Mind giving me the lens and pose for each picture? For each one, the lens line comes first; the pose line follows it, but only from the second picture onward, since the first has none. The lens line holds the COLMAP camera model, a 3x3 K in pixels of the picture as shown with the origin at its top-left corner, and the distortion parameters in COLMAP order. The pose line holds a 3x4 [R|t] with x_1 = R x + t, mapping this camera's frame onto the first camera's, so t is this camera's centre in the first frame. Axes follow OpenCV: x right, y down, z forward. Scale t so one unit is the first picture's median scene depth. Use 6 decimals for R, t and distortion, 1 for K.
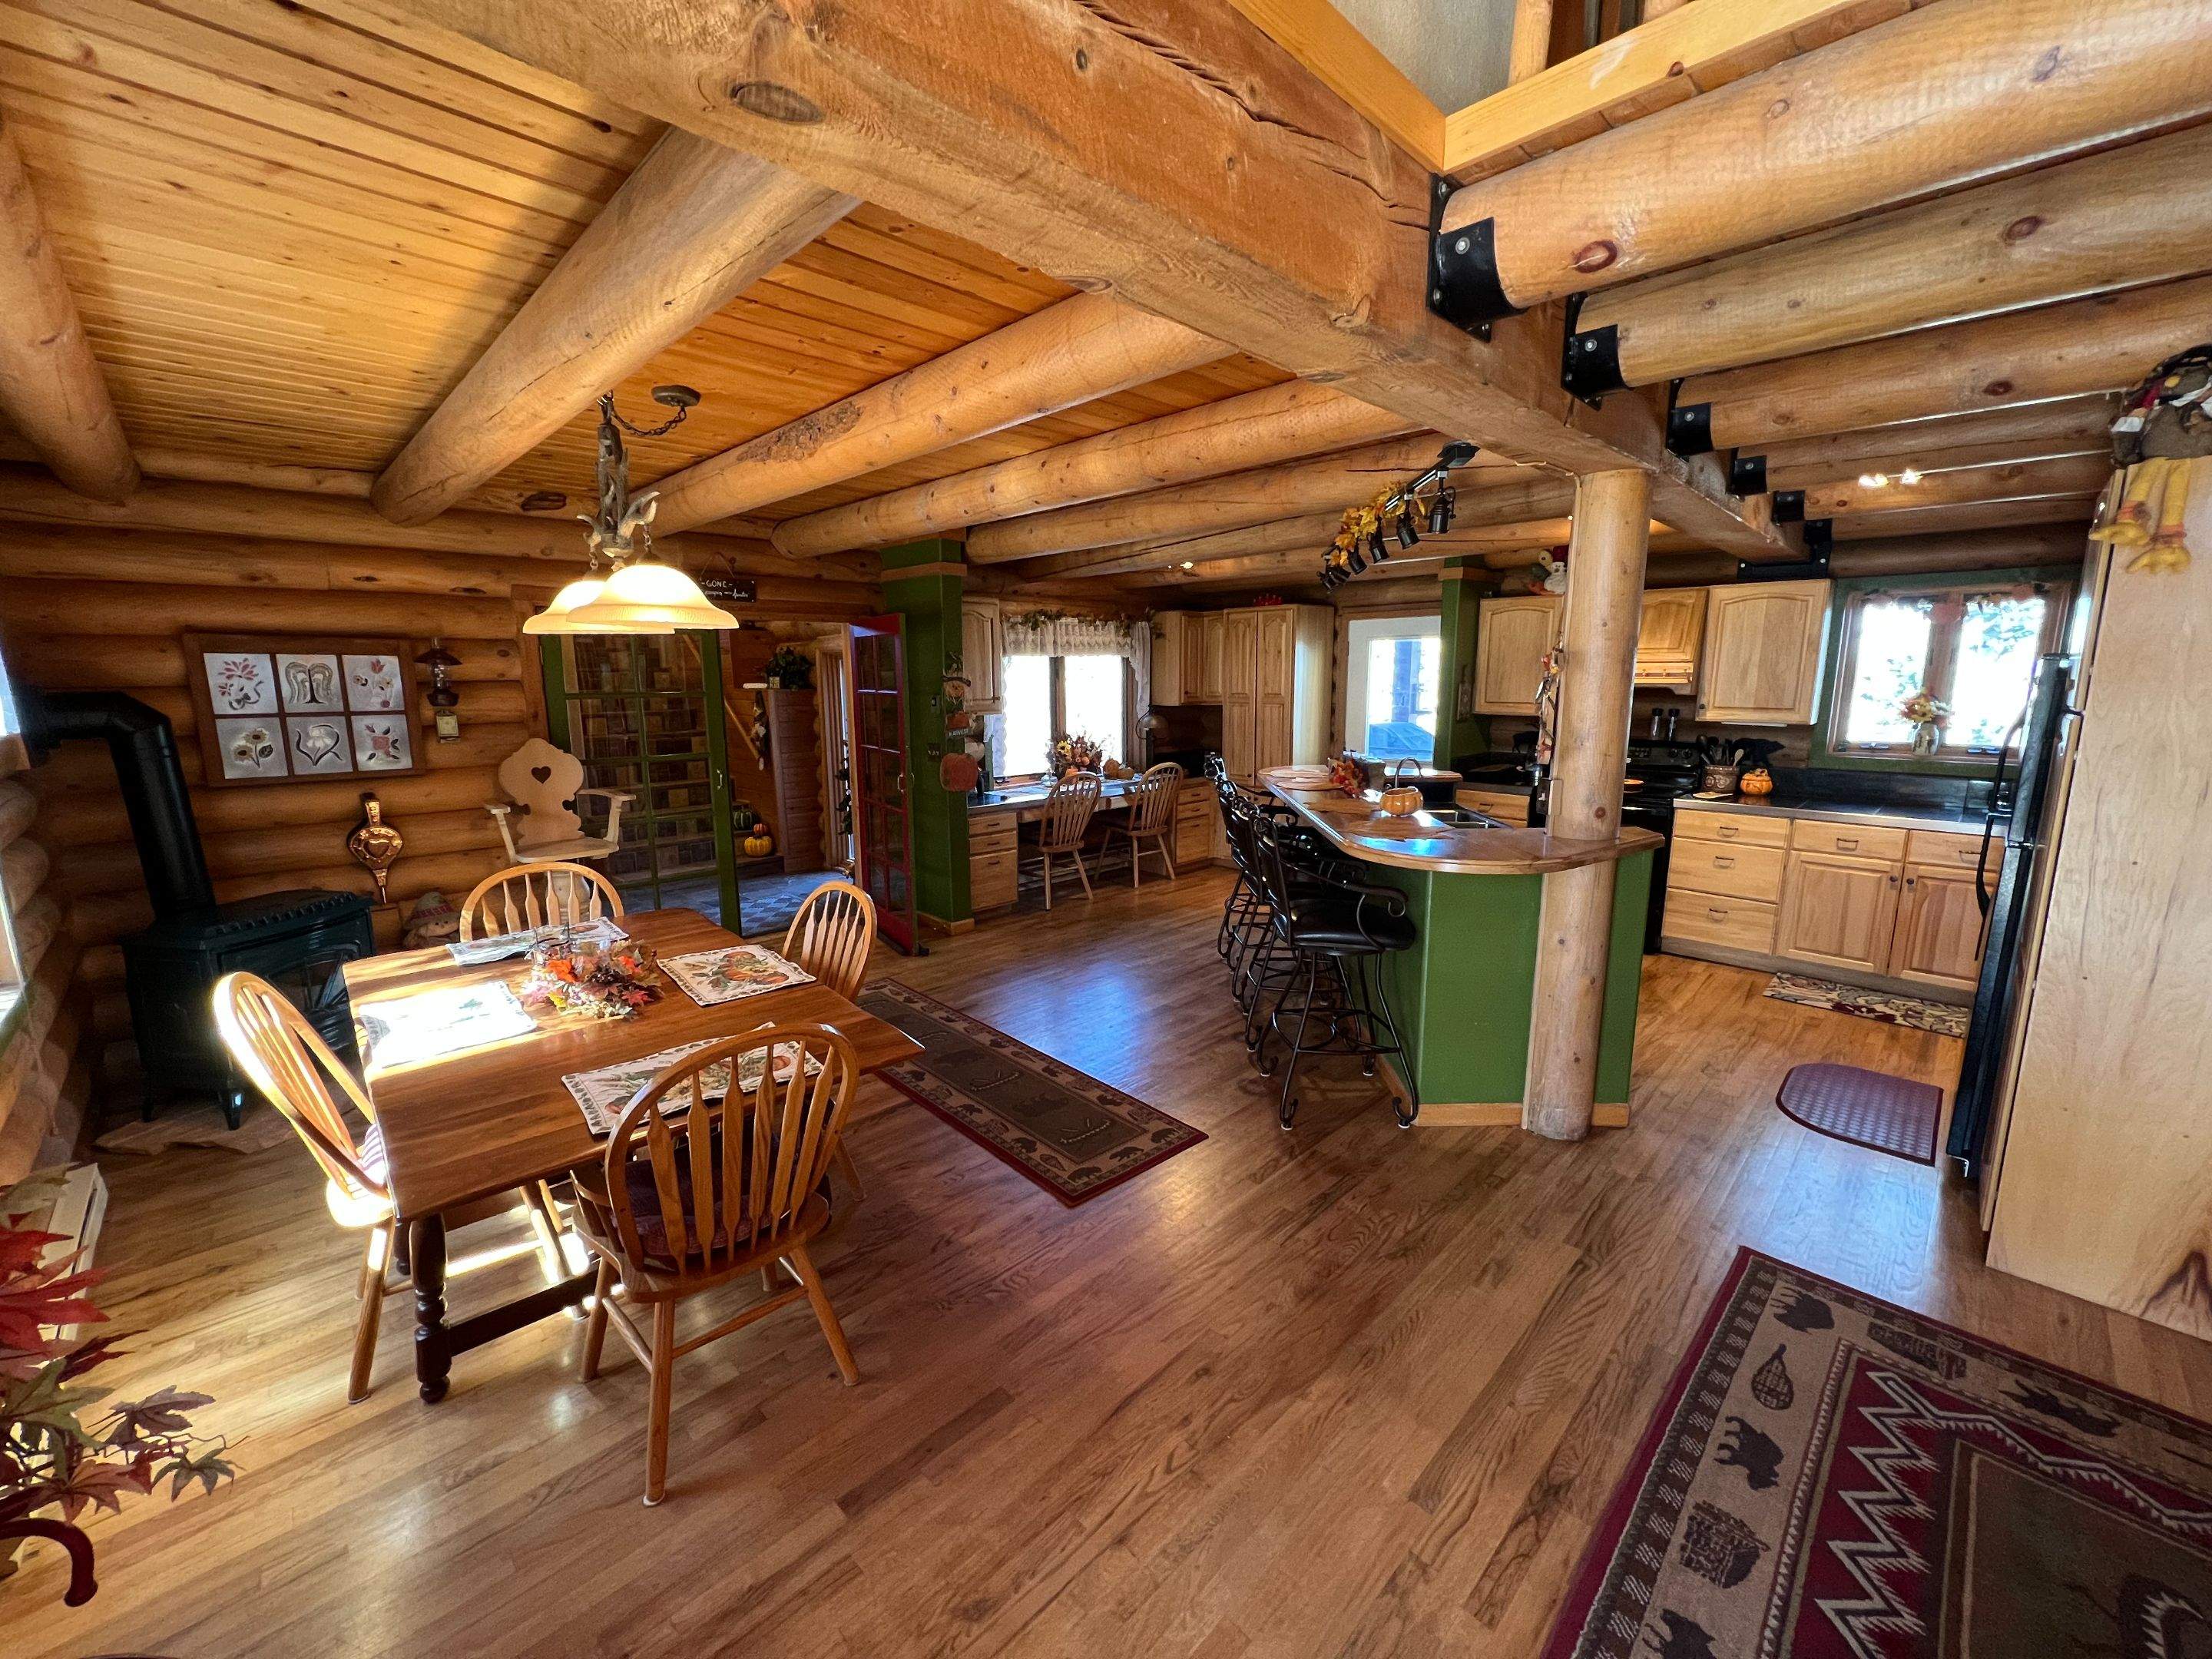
lens RADIAL K [[872.8, 0, 1103.3], [0, 872.8, 839.3], [0, 0, 1]] dist [-0.009344, -0.000299]
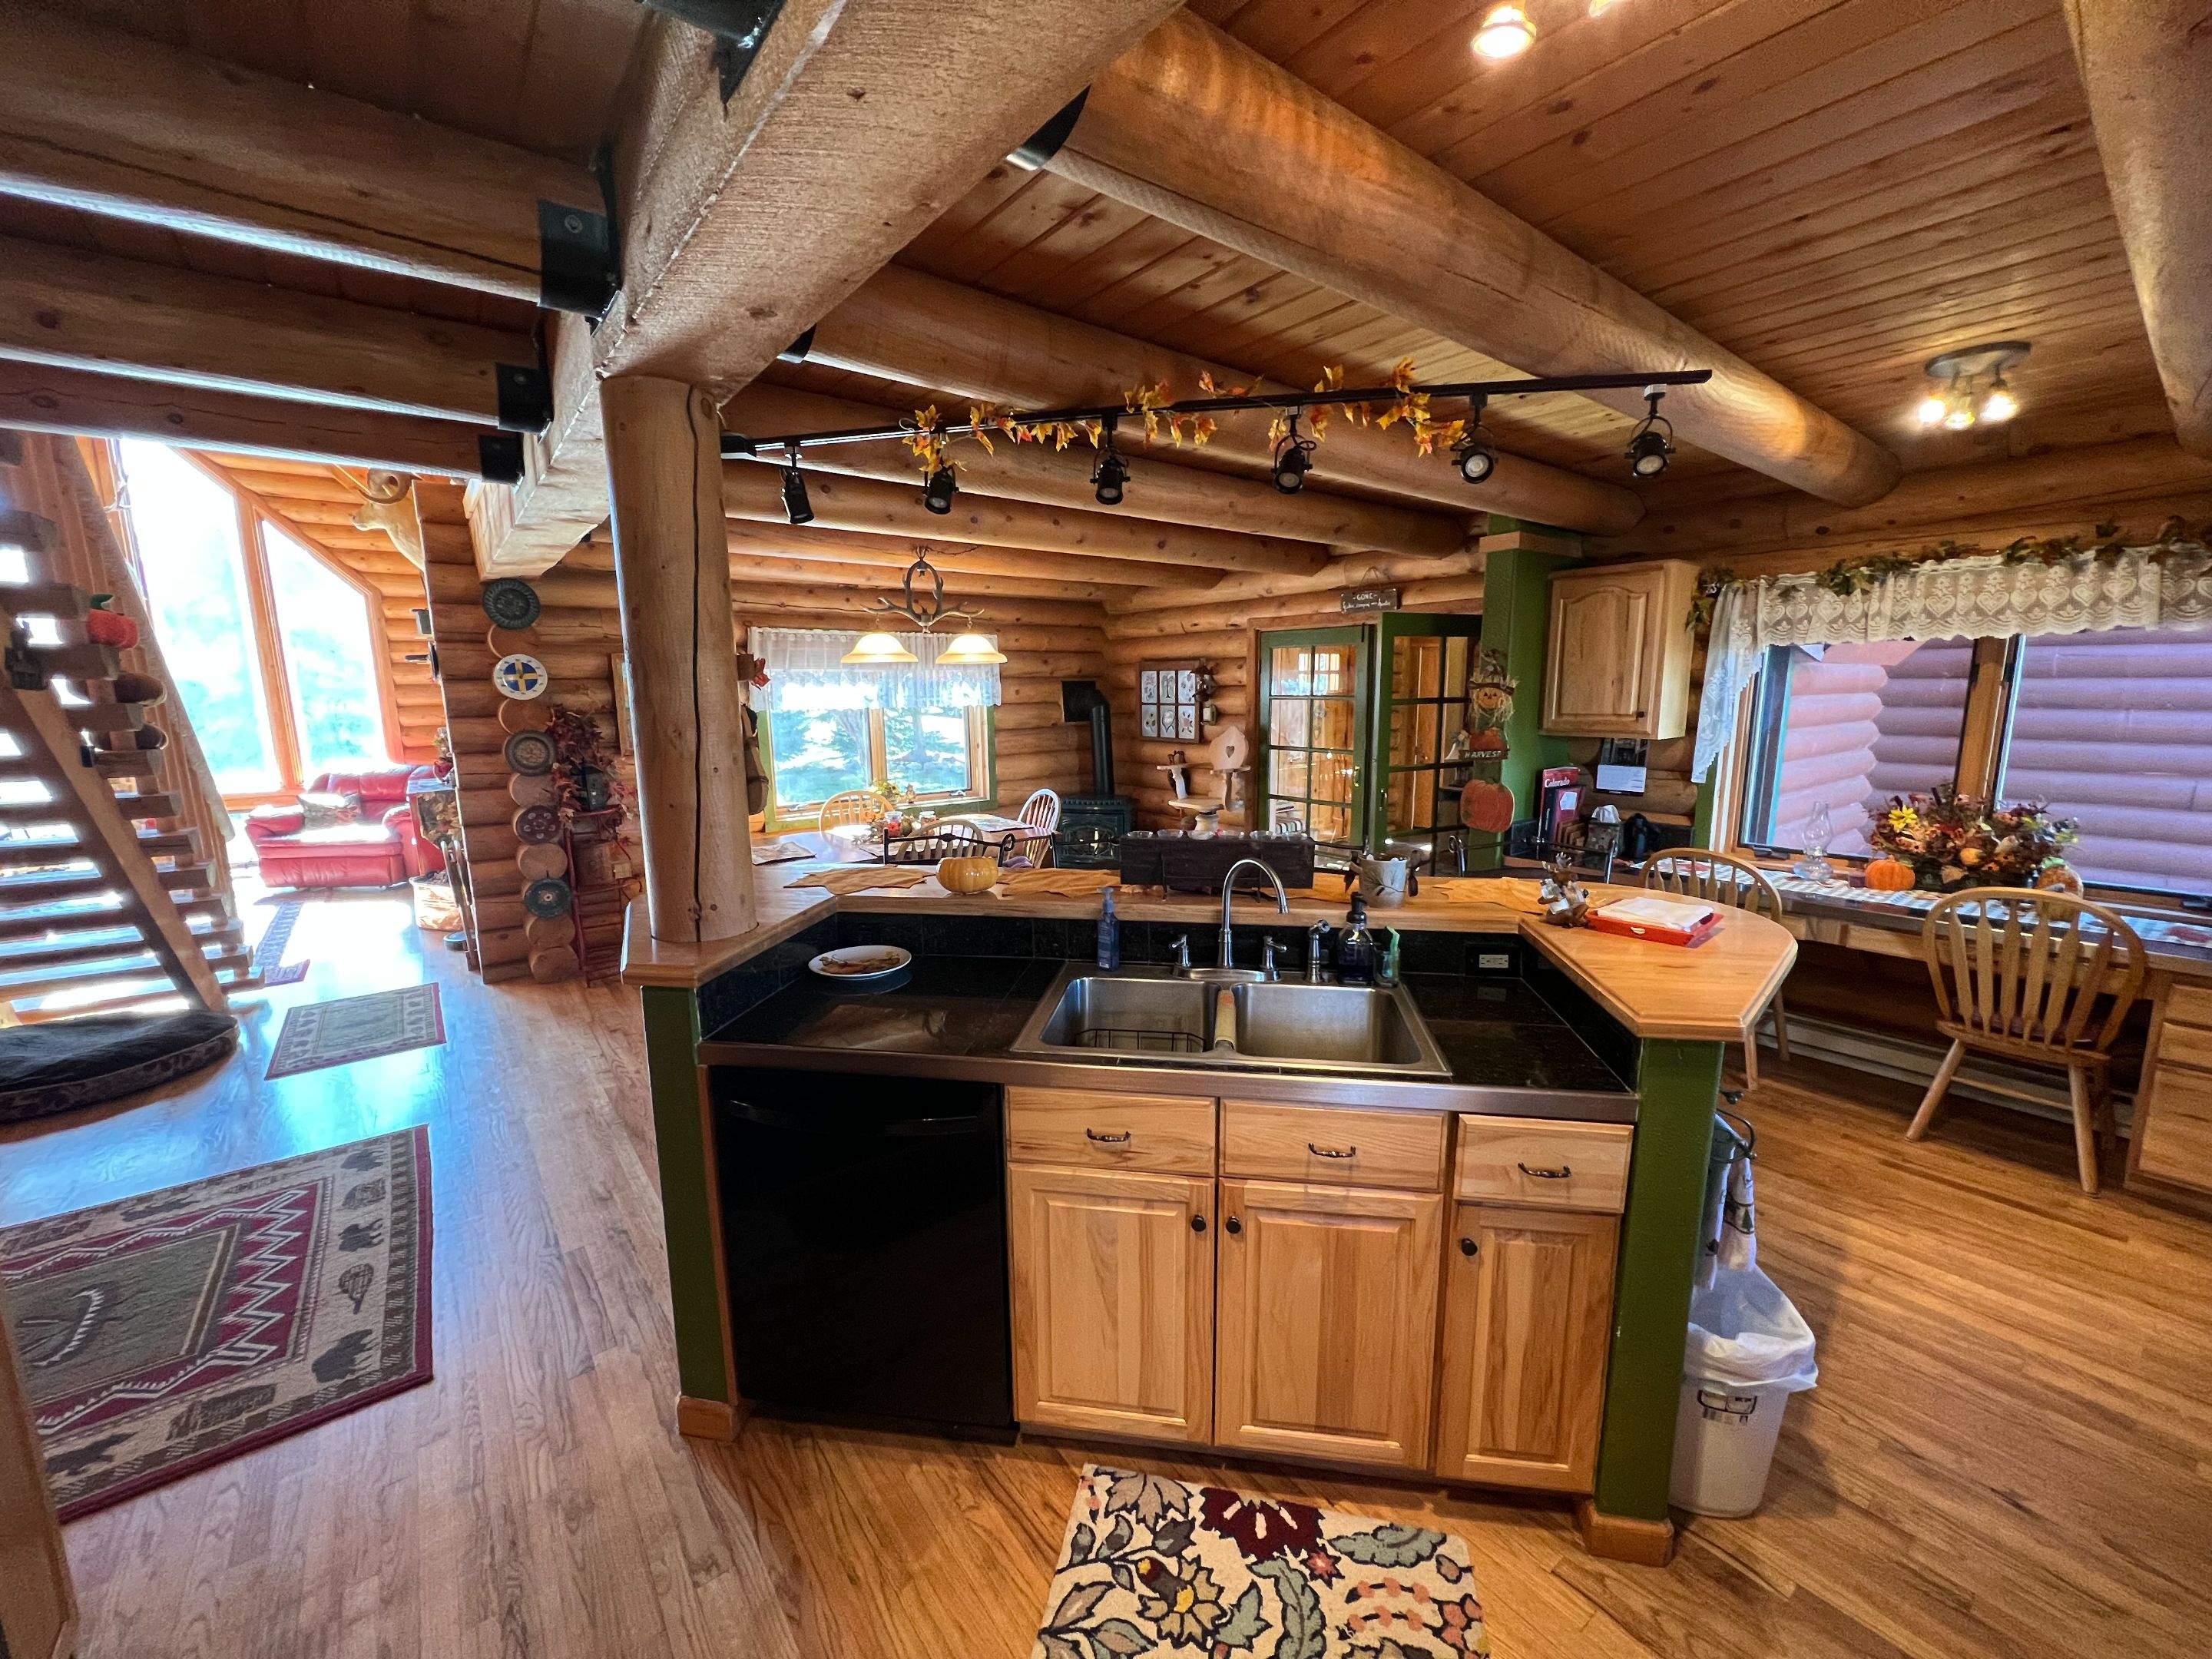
lens RADIAL K [[872.8, 0, 1105.8], [0, 872.8, 832.8], [0, 0, 1]] dist [-0.009344, -0.000299]
pose [[-0.109236, 0.172448, -0.978943, 1.604859], [-0.168767, 0.967320, 0.189233, -0.360536], [0.979584, 0.185884, -0.076563, 1.850271]]
